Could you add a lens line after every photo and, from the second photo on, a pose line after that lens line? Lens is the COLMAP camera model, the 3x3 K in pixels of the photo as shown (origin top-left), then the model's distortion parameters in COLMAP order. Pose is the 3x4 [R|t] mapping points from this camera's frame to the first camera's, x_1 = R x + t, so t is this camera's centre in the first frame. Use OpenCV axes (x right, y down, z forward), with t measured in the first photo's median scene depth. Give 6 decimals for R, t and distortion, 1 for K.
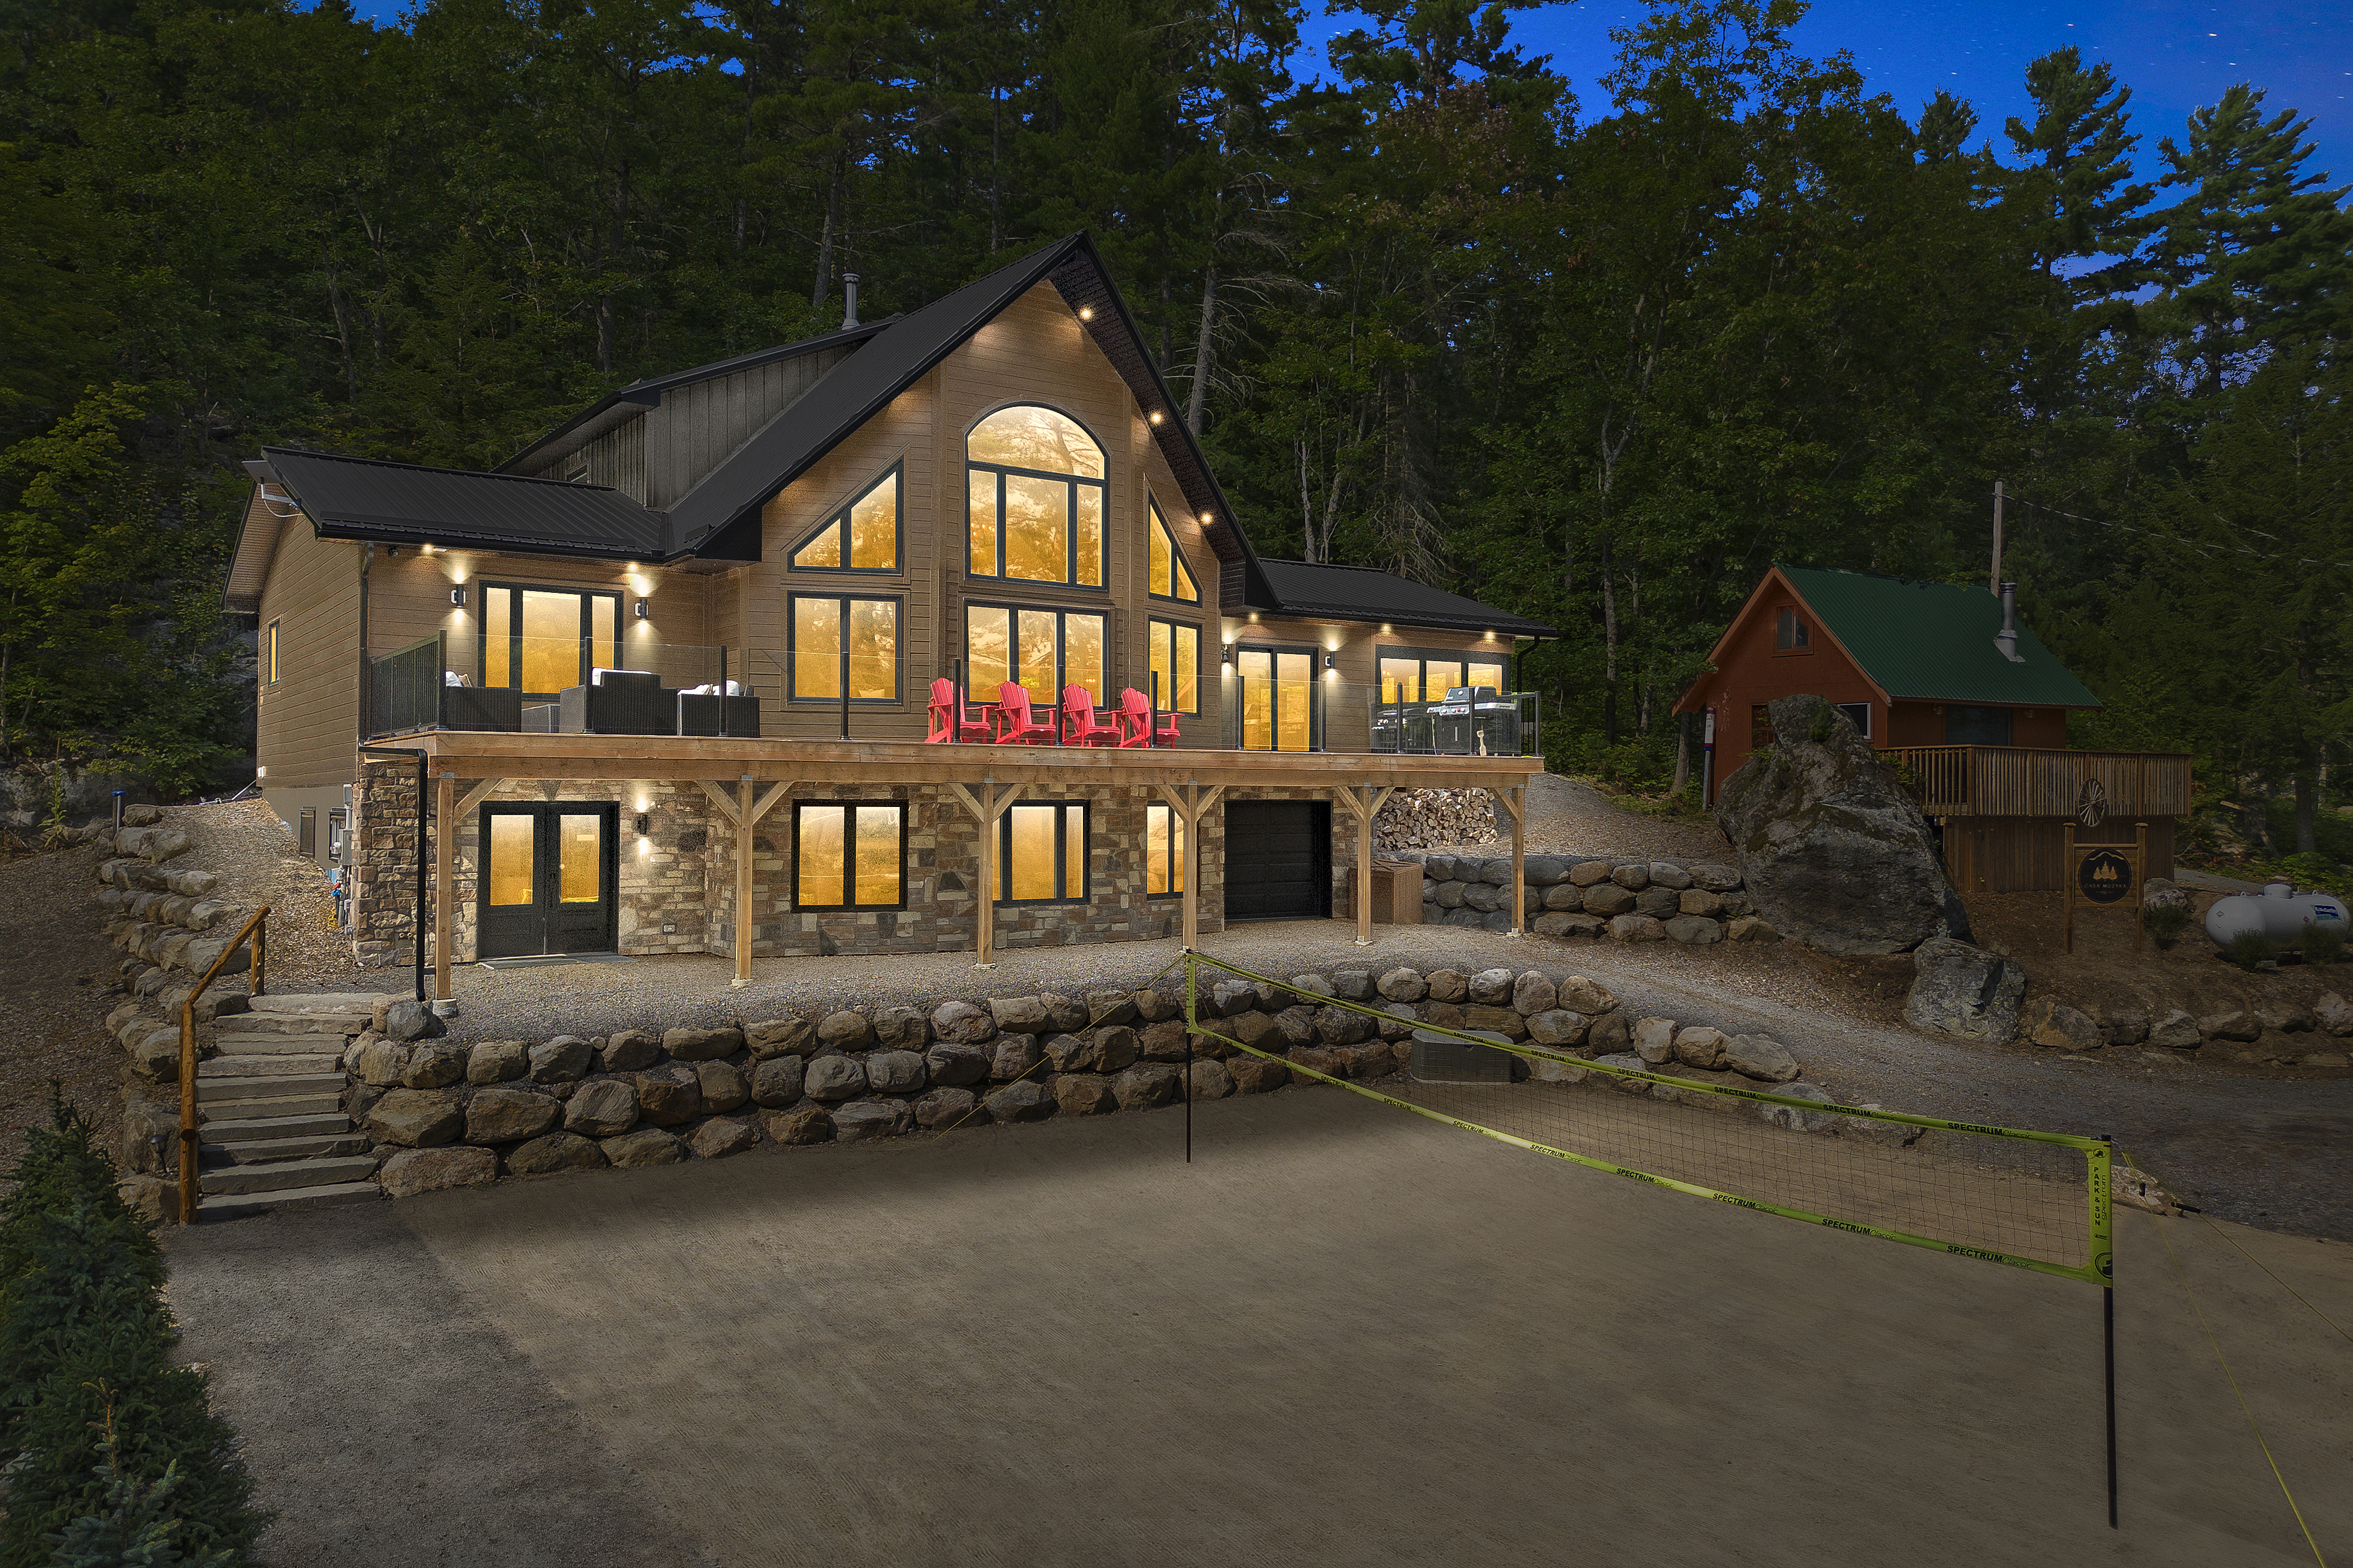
lens RADIAL K [[1585.0, 0, 1176.5], [0, 1585.0, 784.0], [0, 0, 1]] dist [0.044137, -0.003432]
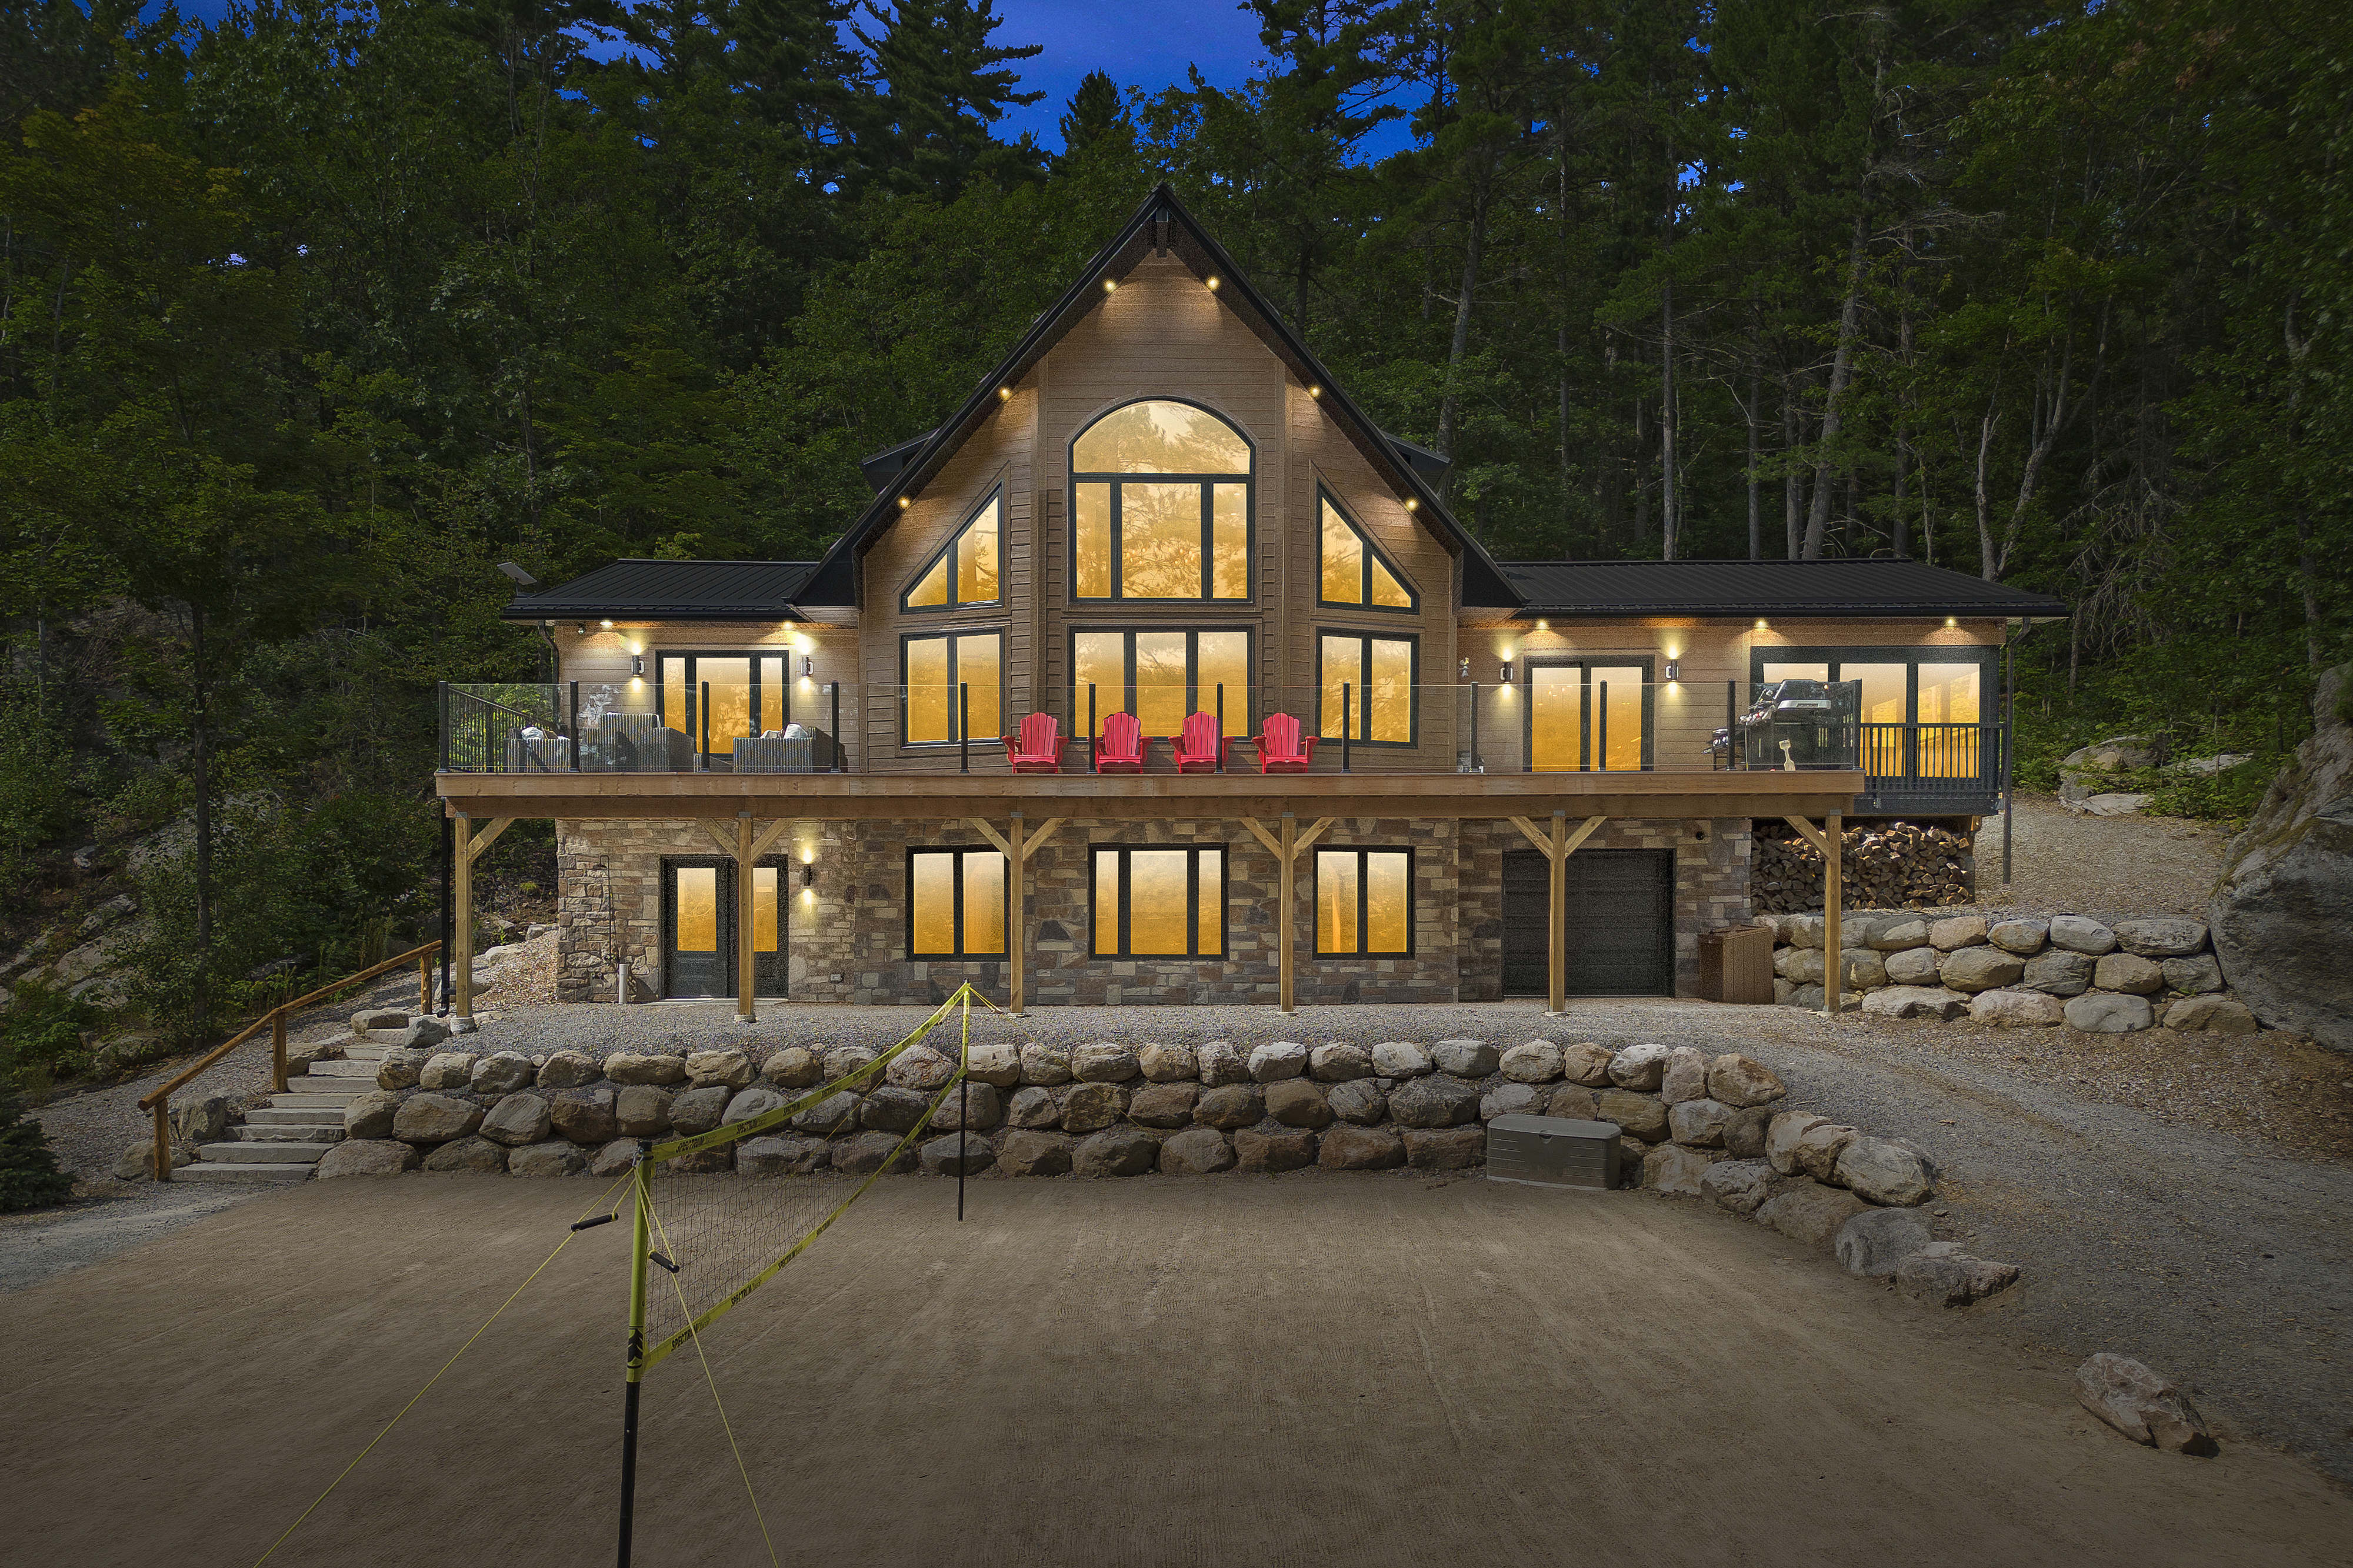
lens RADIAL K [[1628.9, 0, 1108.4], [0, 1628.9, 958.8], [0, 0, 1]] dist [0.057757, -0.002712]
pose [[0.850228, 0.007366, -0.526363, 0.384034], [0.012305, 0.999351, 0.033862, 0.044912], [0.526271, -0.035267, 0.849586, 0.197888]]
